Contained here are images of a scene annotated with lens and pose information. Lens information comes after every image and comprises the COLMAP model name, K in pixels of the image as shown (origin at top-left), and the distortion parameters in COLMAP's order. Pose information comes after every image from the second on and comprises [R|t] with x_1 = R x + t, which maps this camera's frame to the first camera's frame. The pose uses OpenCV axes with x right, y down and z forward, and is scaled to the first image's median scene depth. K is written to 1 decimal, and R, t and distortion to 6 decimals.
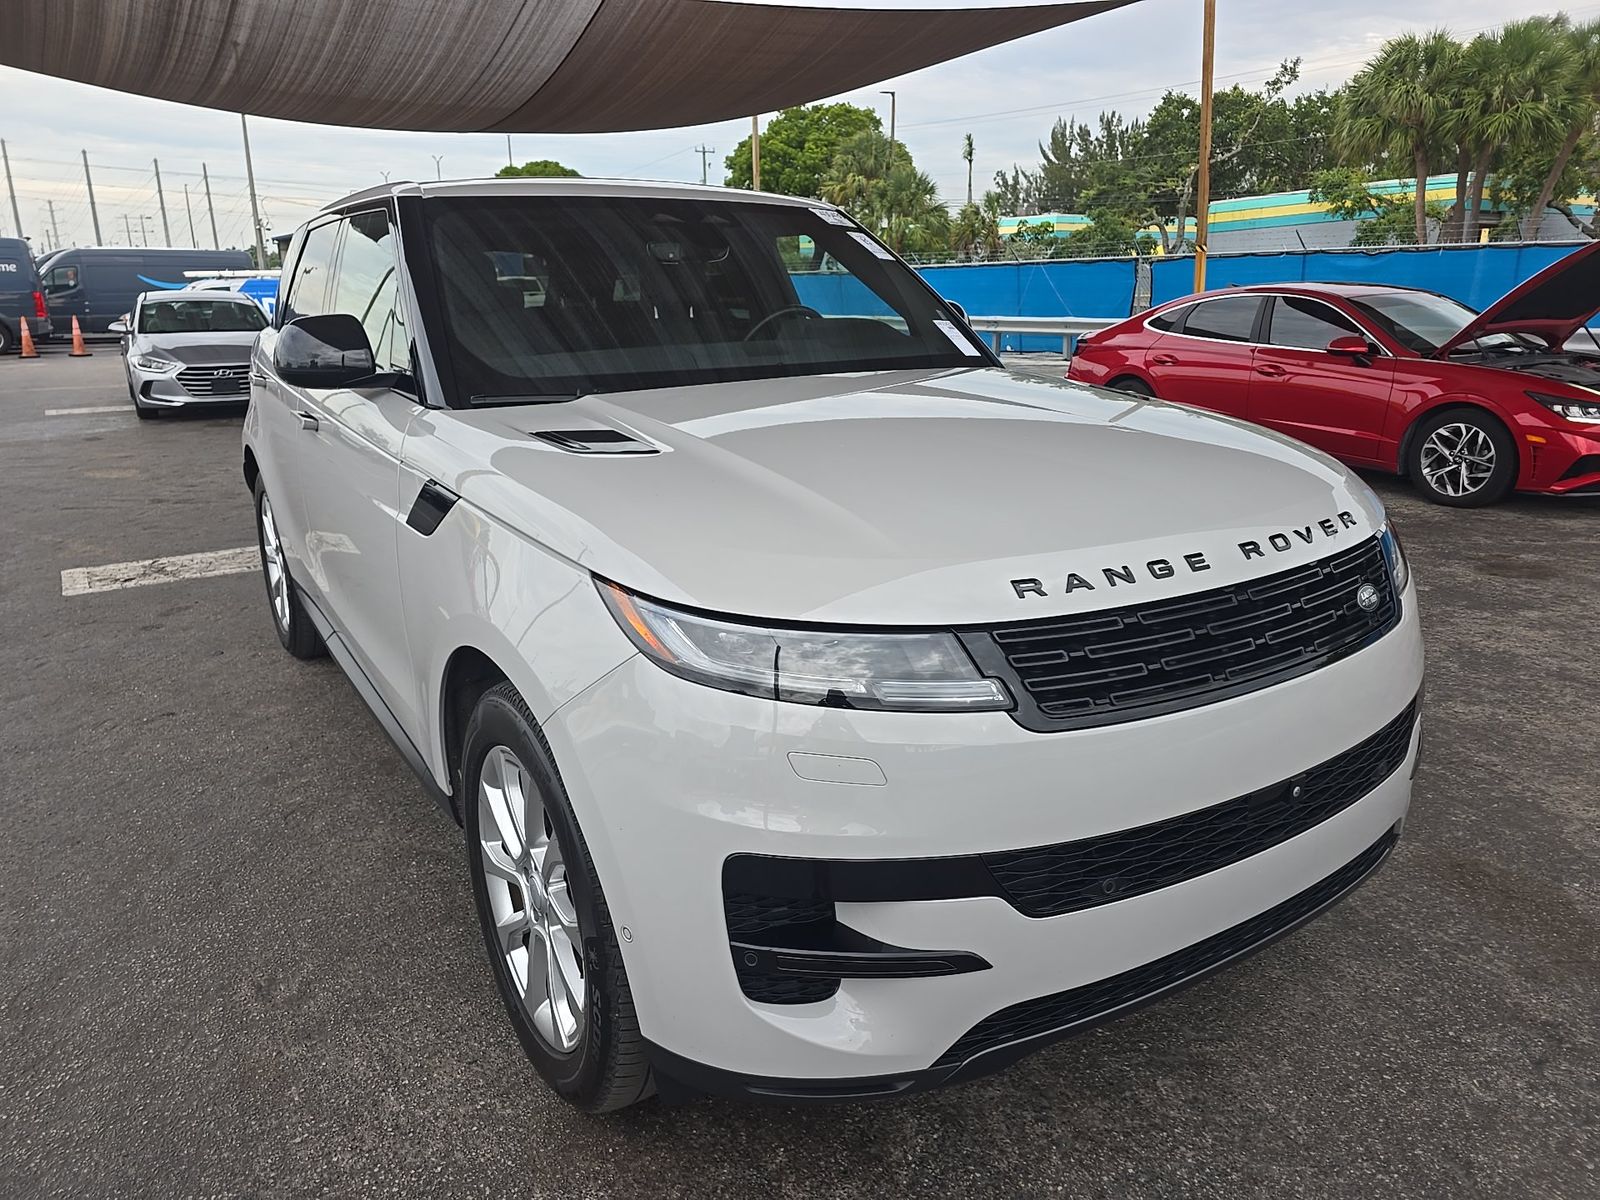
lens RADIAL K [[1095.1, 0, 816.7], [0, 1095.1, 603.0], [0, 0, 1]] dist [0.047614, -0.055186]
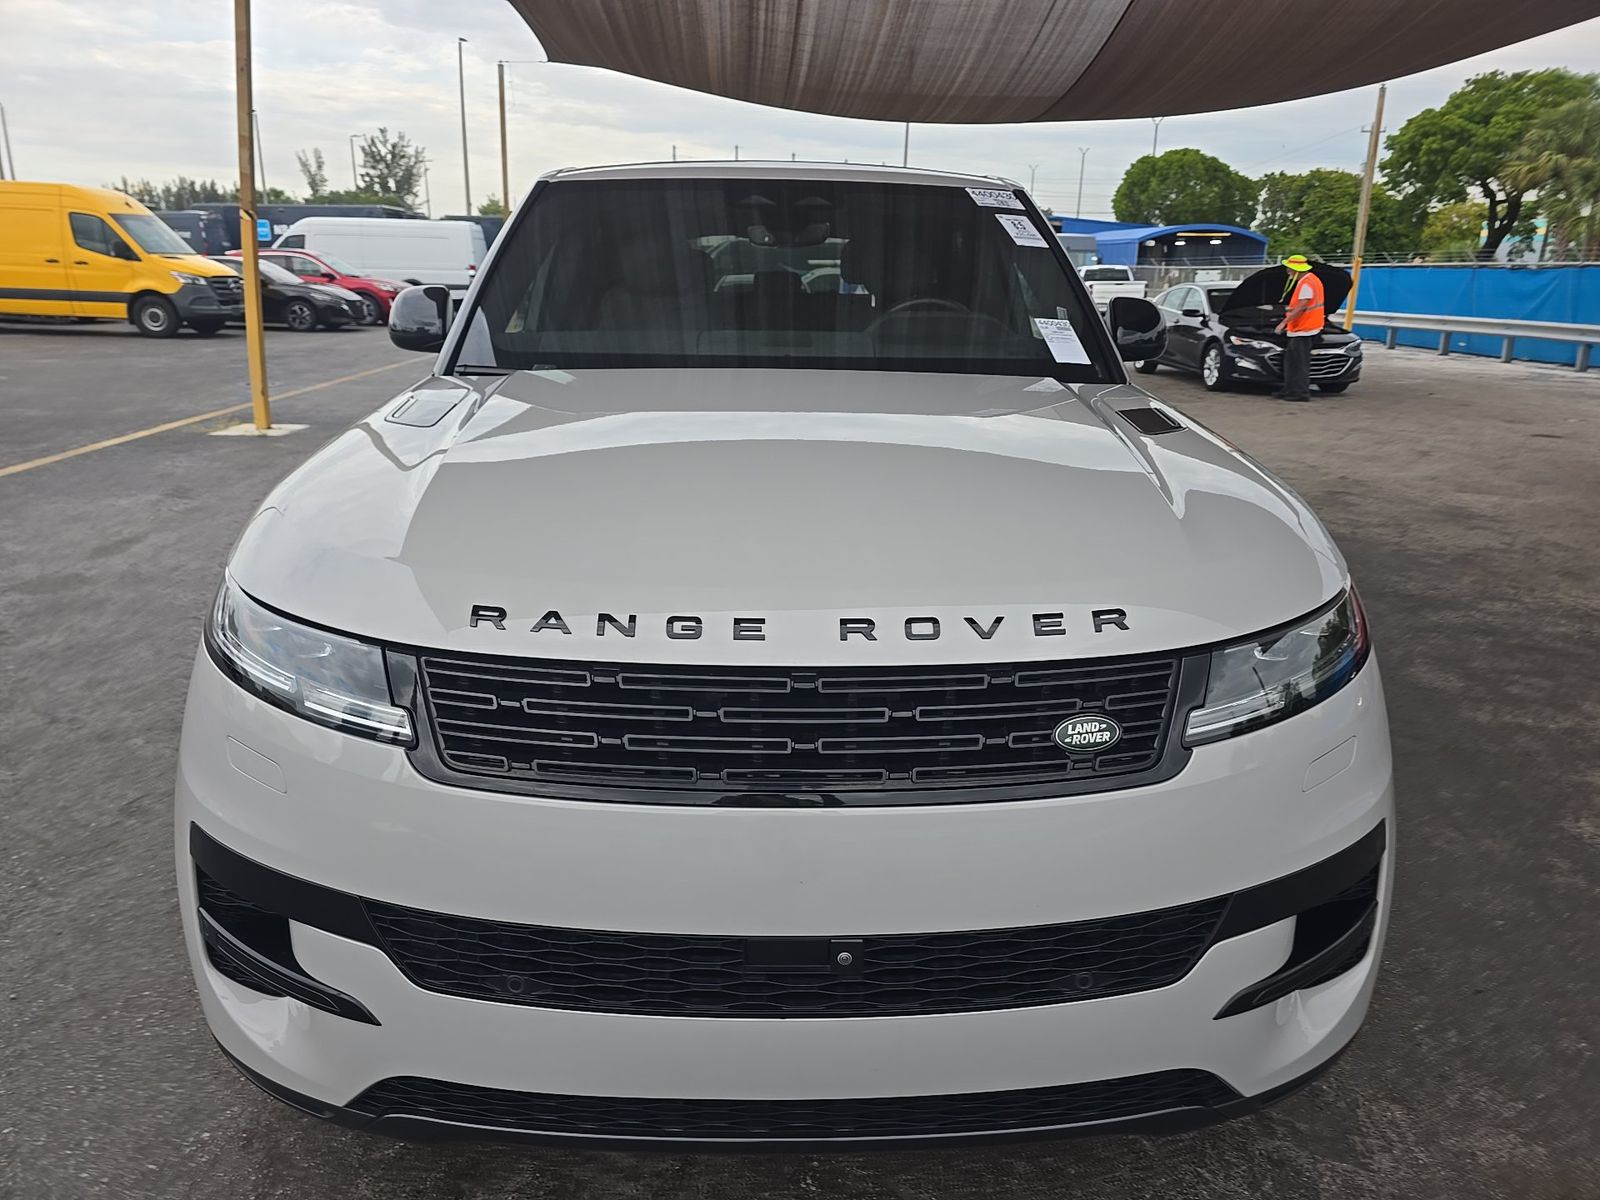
lens RADIAL K [[1095.1, 0, 816.7], [0, 1095.1, 603.0], [0, 0, 1]] dist [0.047614, -0.055186]
pose [[0.848955, 0.173349, -0.499225, 0.133056], [-0.169757, 0.984059, 0.053022, -0.018045], [0.500459, 0.039733, 0.864848, 0.060074]]
